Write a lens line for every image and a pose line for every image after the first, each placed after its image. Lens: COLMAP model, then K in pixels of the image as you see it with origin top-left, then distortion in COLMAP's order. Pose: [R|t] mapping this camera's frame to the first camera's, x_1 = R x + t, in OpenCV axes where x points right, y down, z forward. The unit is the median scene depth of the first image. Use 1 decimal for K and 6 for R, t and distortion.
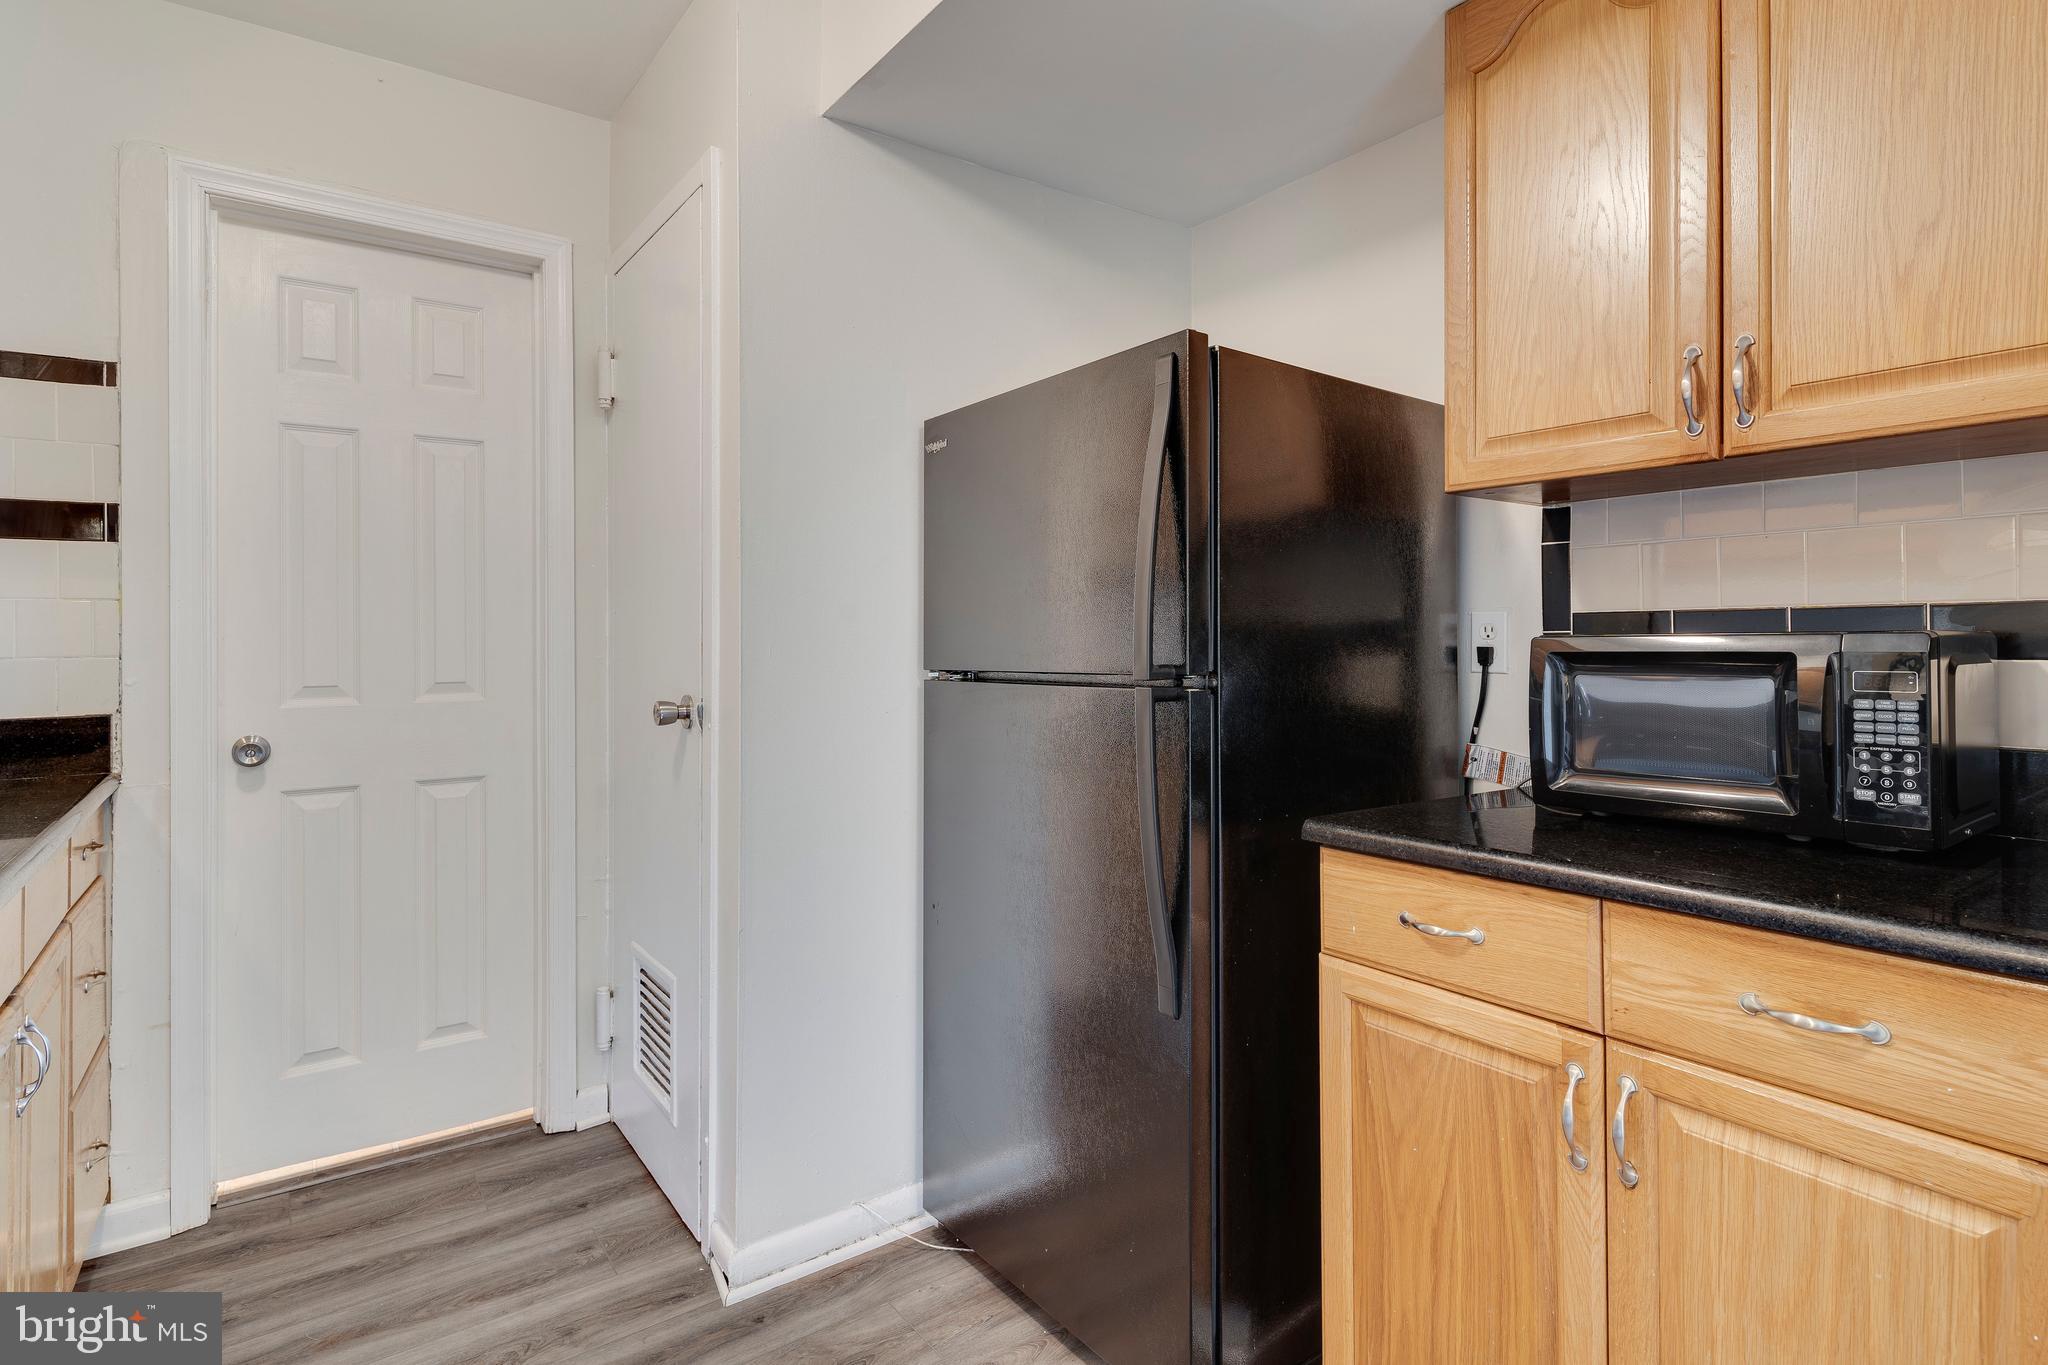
lens RADIAL K [[995.6, 0, 1024.8], [0, 995.6, 643.4], [0, 0, 1]] dist [0.003628, 0.000154]
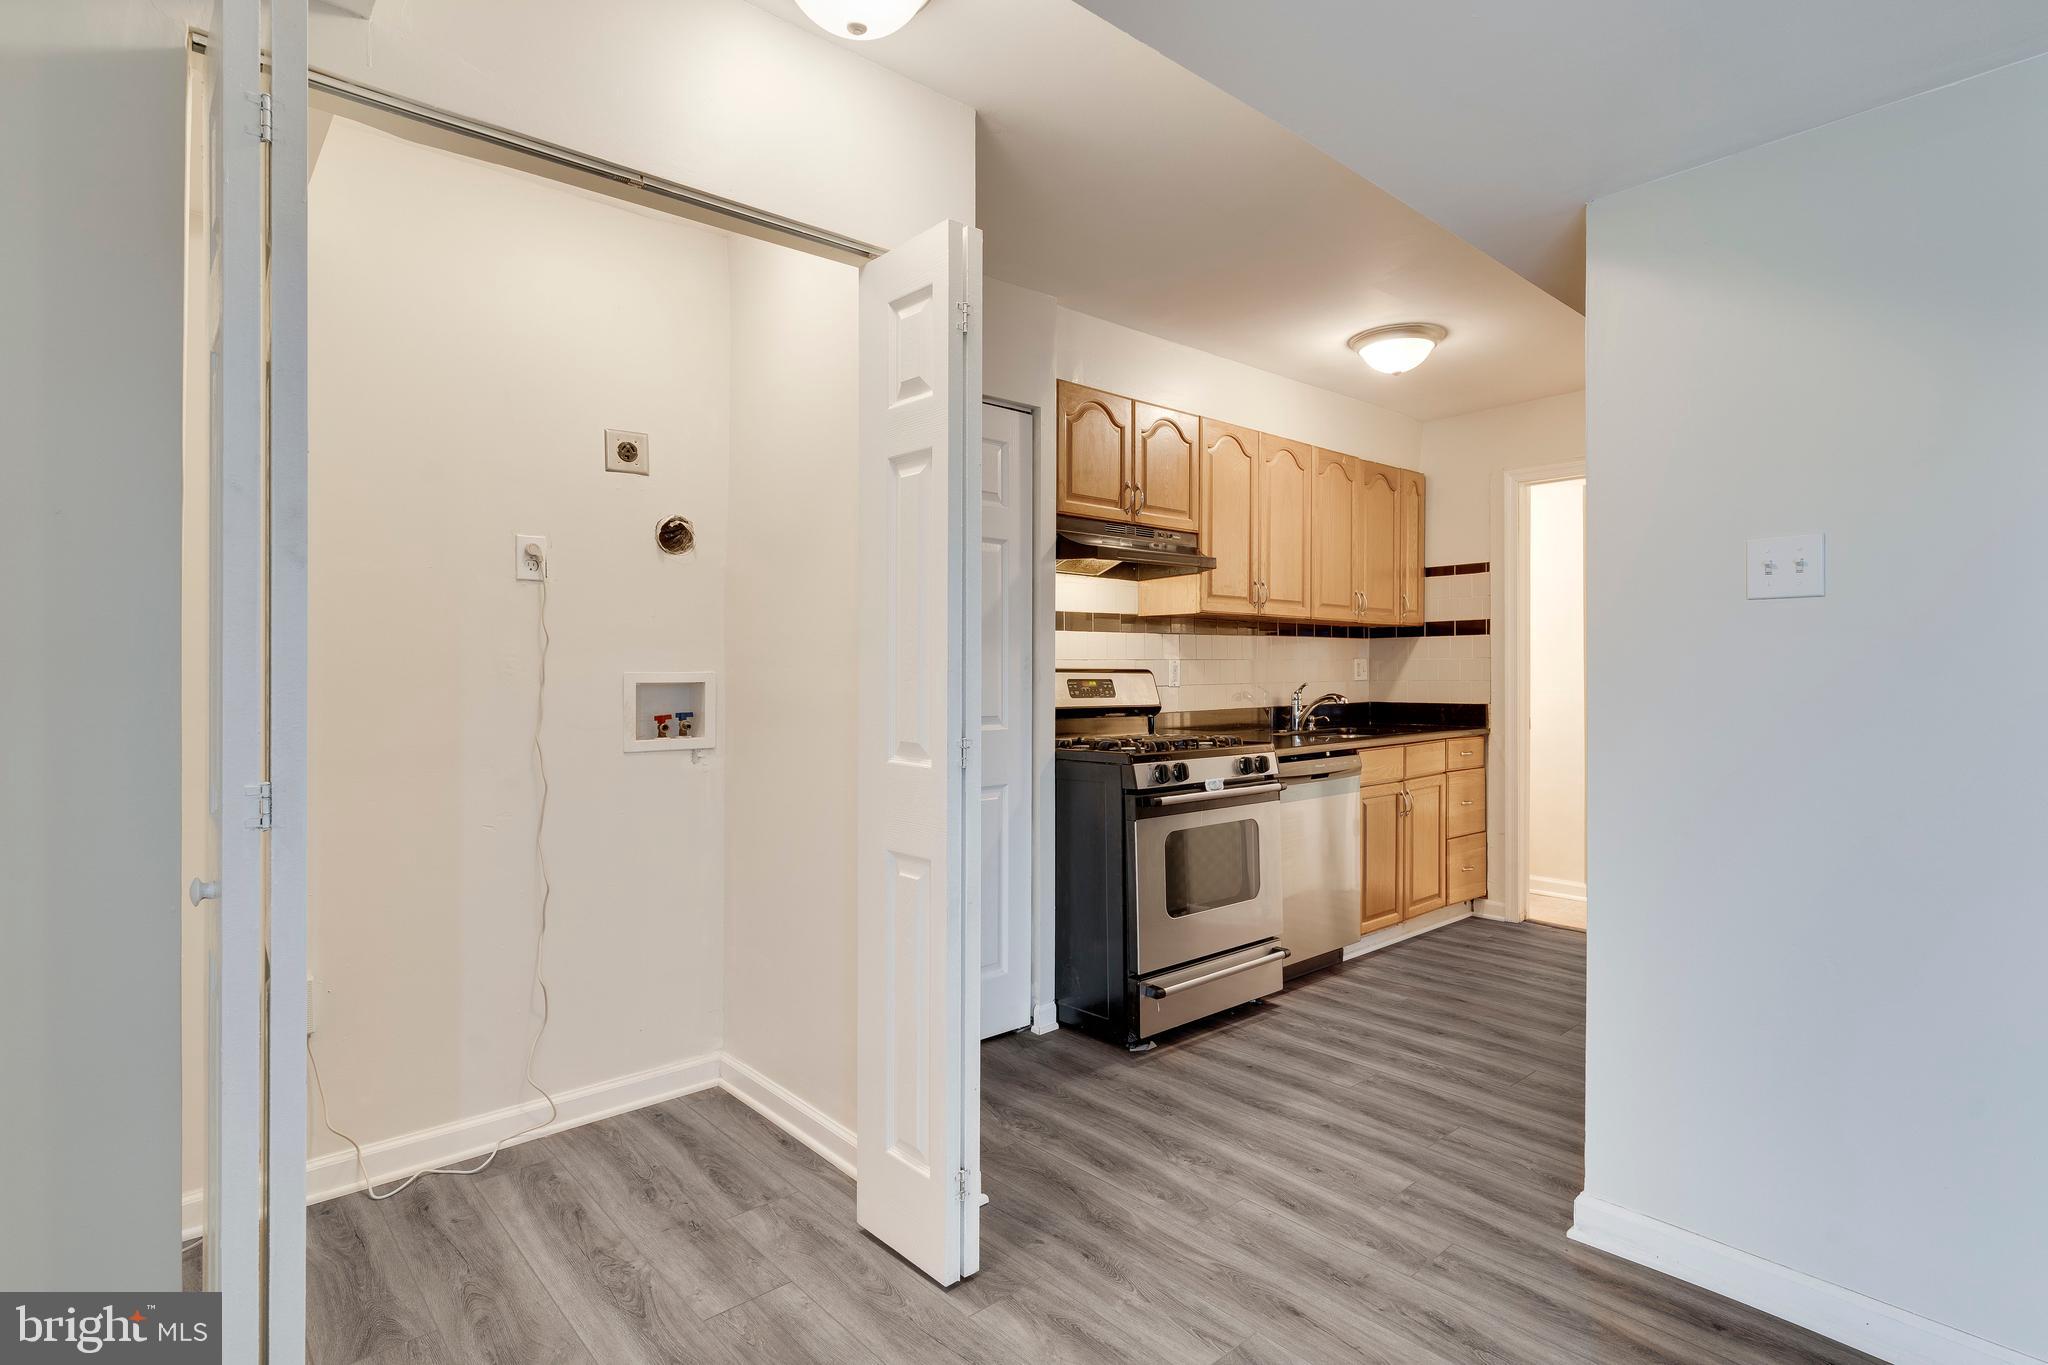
lens RADIAL K [[995.6, 0, 1030.9], [0, 995.6, 688.0], [0, 0, 1]] dist [0.003628, 0.000154]
pose [[0.074465, 0.008748, -0.997185, 1.472111], [0.005292, 0.999944, 0.009167, 0.001649], [0.997210, -0.005960, 0.074414, -0.312835]]
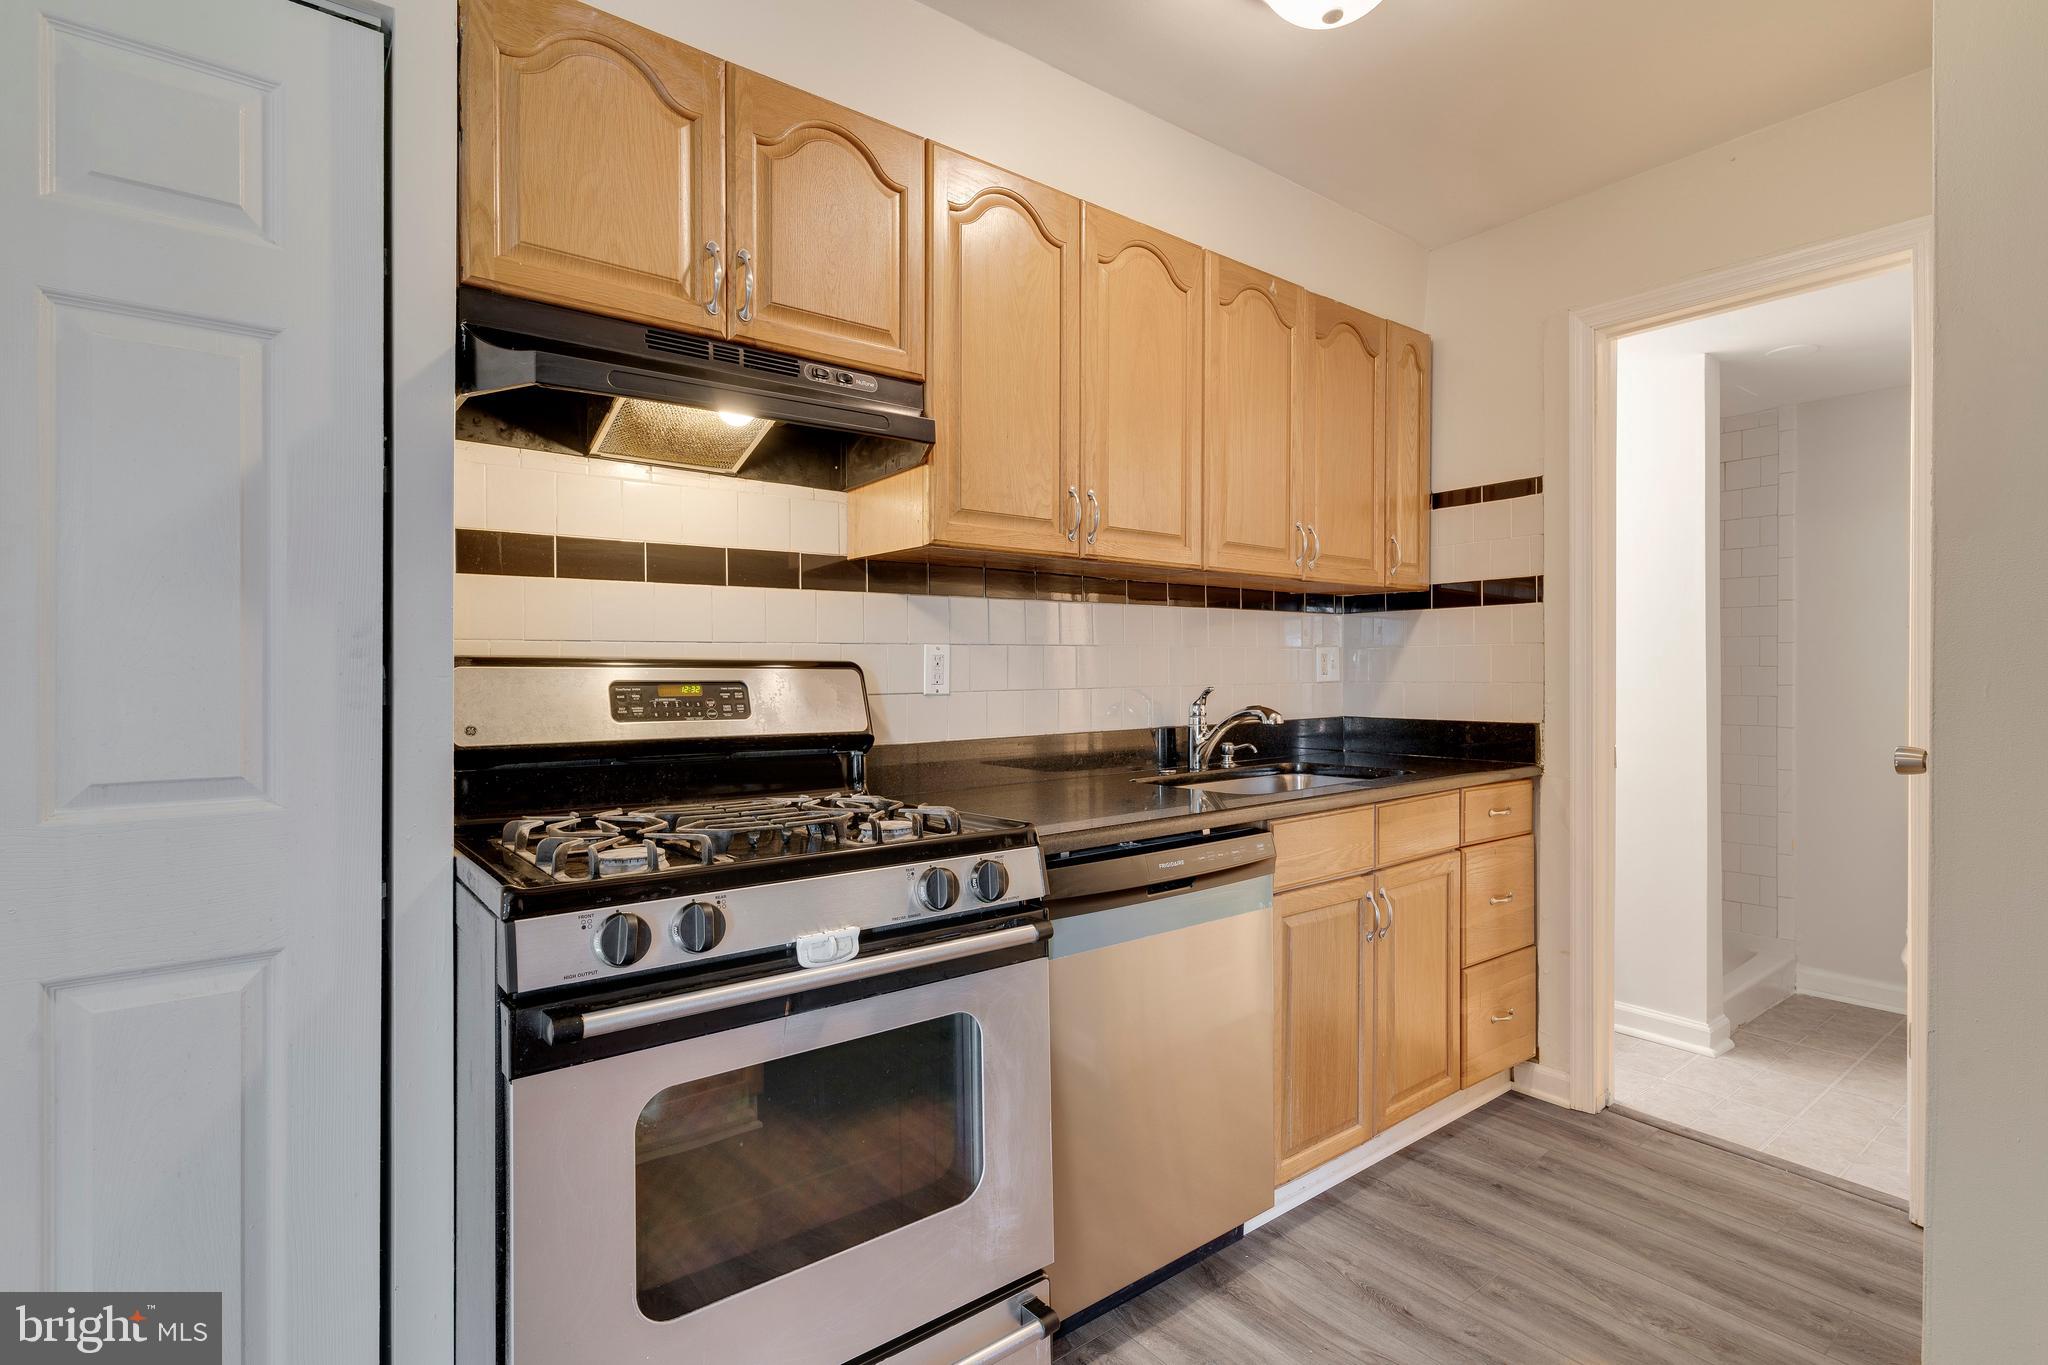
lens RADIAL K [[995.6, 0, 1033.8], [0, 995.6, 675.3], [0, 0, 1]] dist [0.003628, 0.000154]
pose [[0.025489, 0.000617, -0.999675, 0.499511], [0.003216, 0.999995, 0.000699, -0.001908], [0.999670, -0.003233, 0.025487, 0.241702]]
